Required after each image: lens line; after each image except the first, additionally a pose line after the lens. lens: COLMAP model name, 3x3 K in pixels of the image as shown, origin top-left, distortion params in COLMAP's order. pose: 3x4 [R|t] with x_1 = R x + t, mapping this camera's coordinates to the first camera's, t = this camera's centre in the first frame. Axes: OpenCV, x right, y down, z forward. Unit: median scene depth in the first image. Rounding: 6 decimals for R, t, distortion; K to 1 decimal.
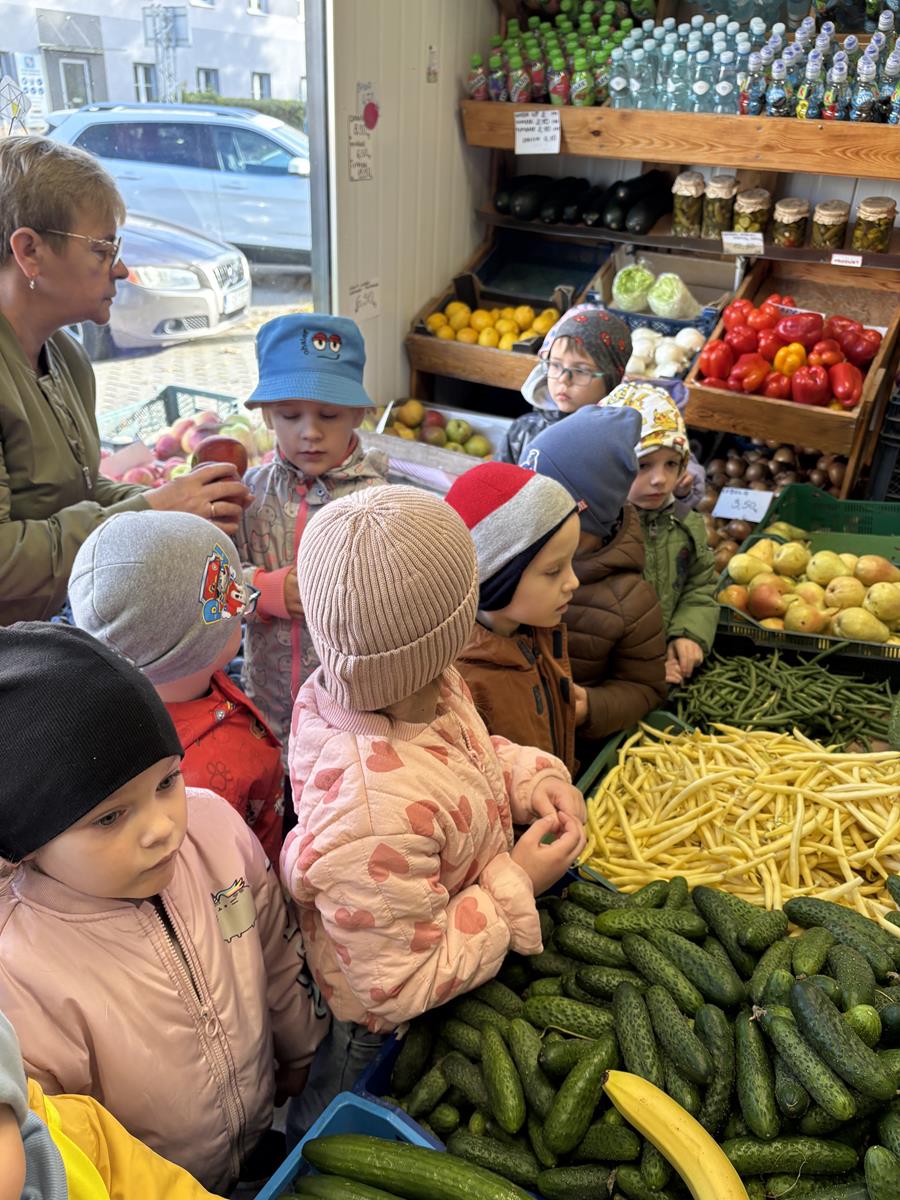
lens RADIAL K [[903.7, 0, 468.3], [0, 903.7, 601.5], [0, 0, 1]] dist [0.039897, -0.044523]
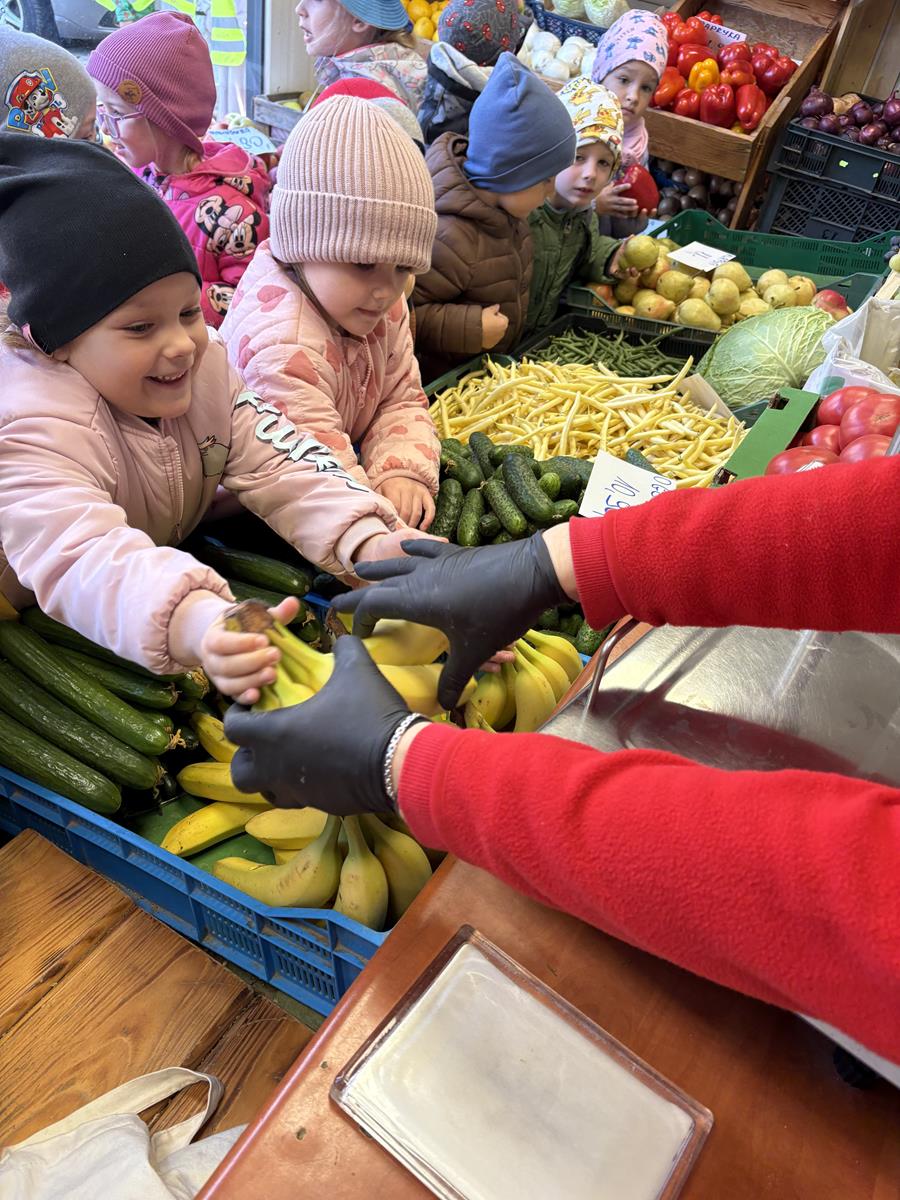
lens RADIAL K [[910.6, 0, 450.0], [0, 910.6, 600.0], [0, 0, 1]] dist [0.048796, -0.060985]
pose [[0.994643, 0.095593, 0.039345, 0.078051], [-0.101744, 0.972591, 0.209083, 0.114926], [-0.018280, -0.211966, 0.977106, -0.132226]]
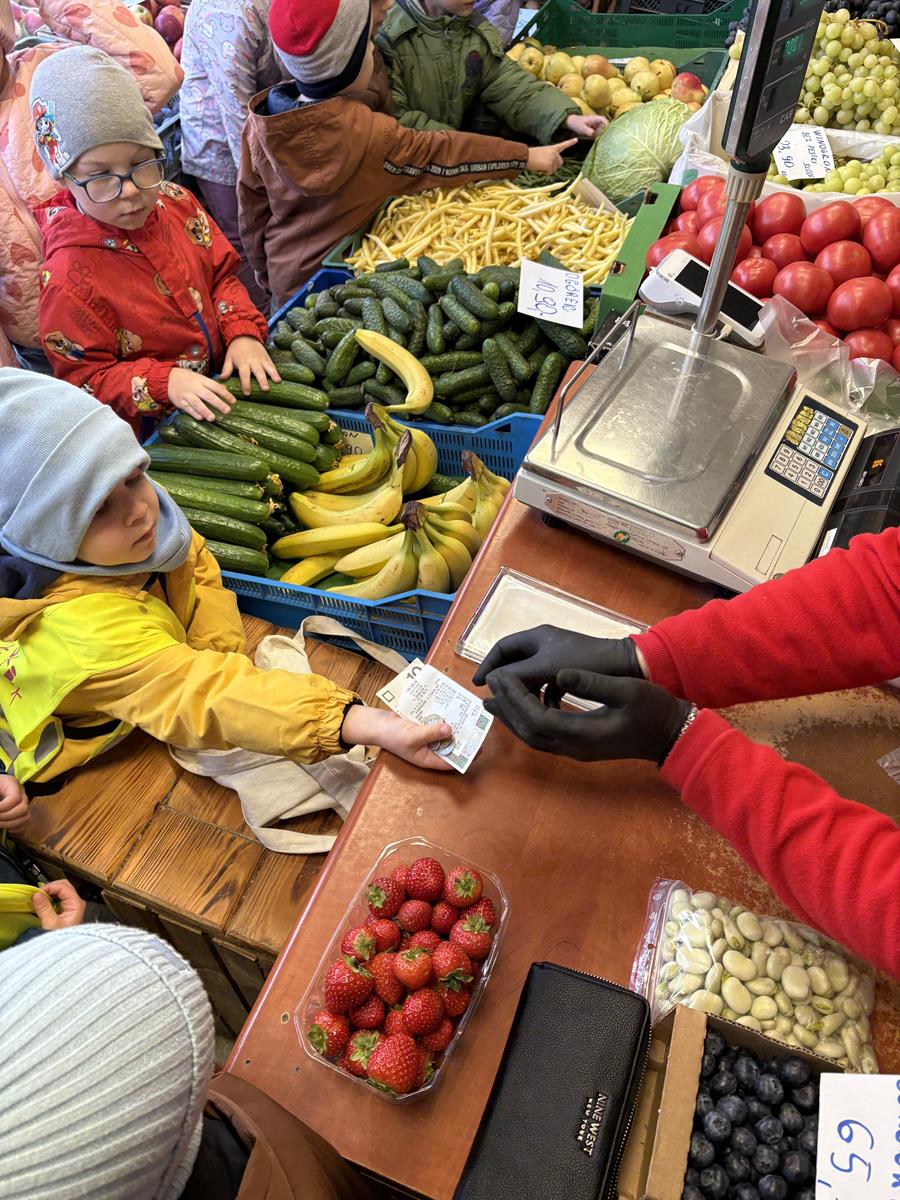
lens RADIAL K [[910.4, 0, 449.6], [0, 910.4, 615.1], [0, 0, 1]] dist [0.000888, 0.002496]
pose [[0.988490, -0.096817, 0.116247, 0.022282], [0.040404, 0.909444, 0.413859, 0.092178], [-0.145789, -0.404398, 0.902888, -0.303011]]
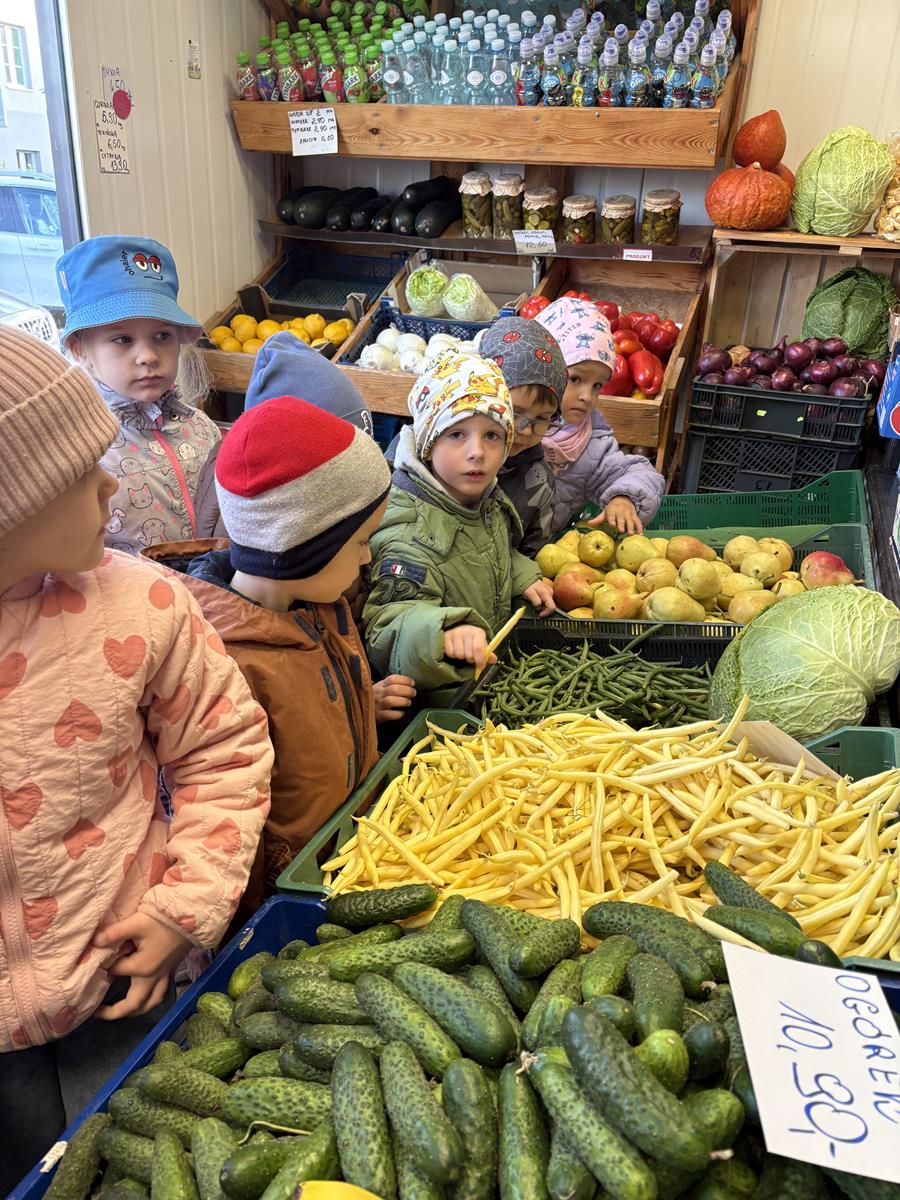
lens RADIAL K [[899.9, 0, 450.0], [0, 899.9, 600.0], [0, 0, 1]] dist [0.056265, -0.061298]
pose [[0.989169, -0.063956, 0.132114, 0.063797], [0.073957, 0.994642, -0.072232, 0.048033], [-0.126786, 0.081220, 0.988599, 0.095407]]
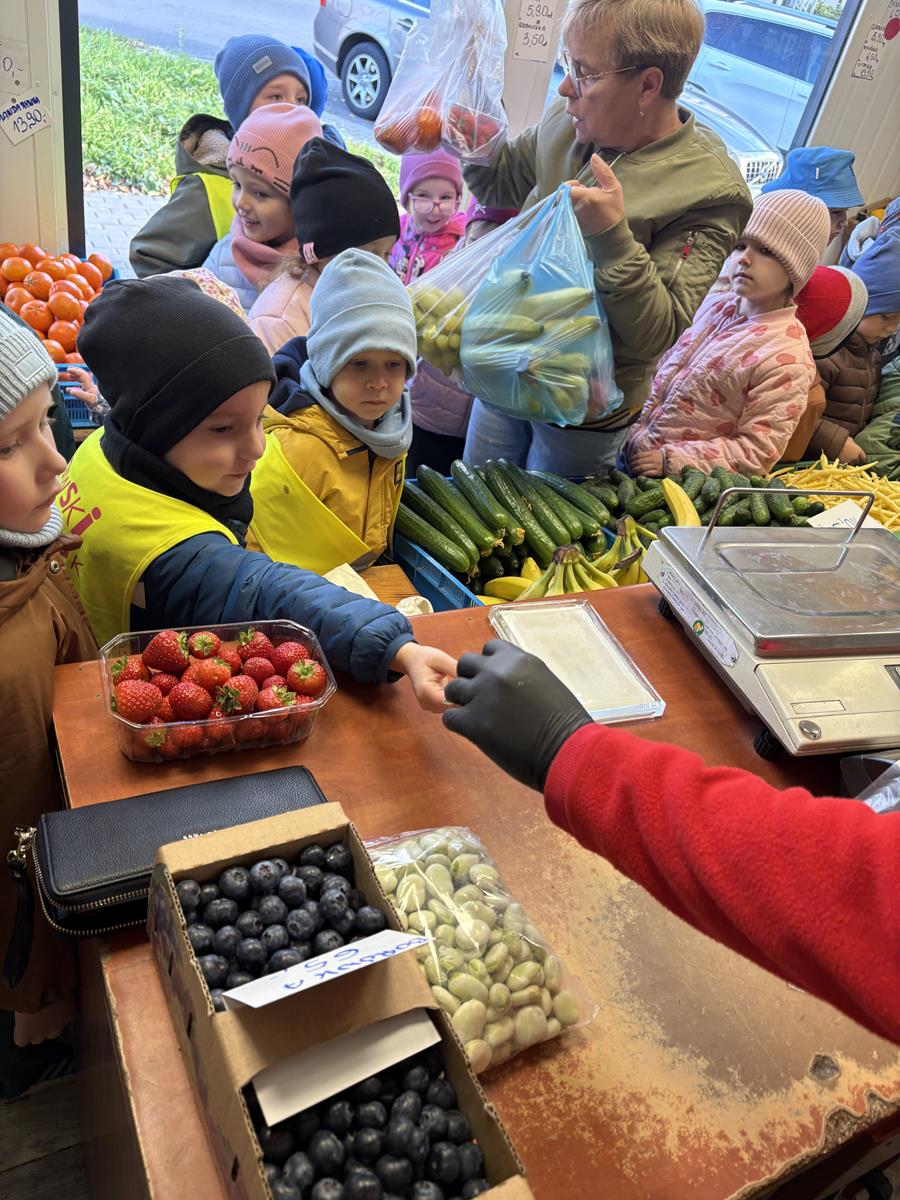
lens RADIAL K [[912.8, 0, 443.0], [0, 912.8, 604.4], [0, 0, 1]] dist [0.002637, -0.004258]
pose [[0.811539, 0.431804, -0.393637, 0.217671], [-0.399540, 0.901673, 0.165390, 0.204481], [0.426348, 0.023054, 0.904265, -0.346571]]
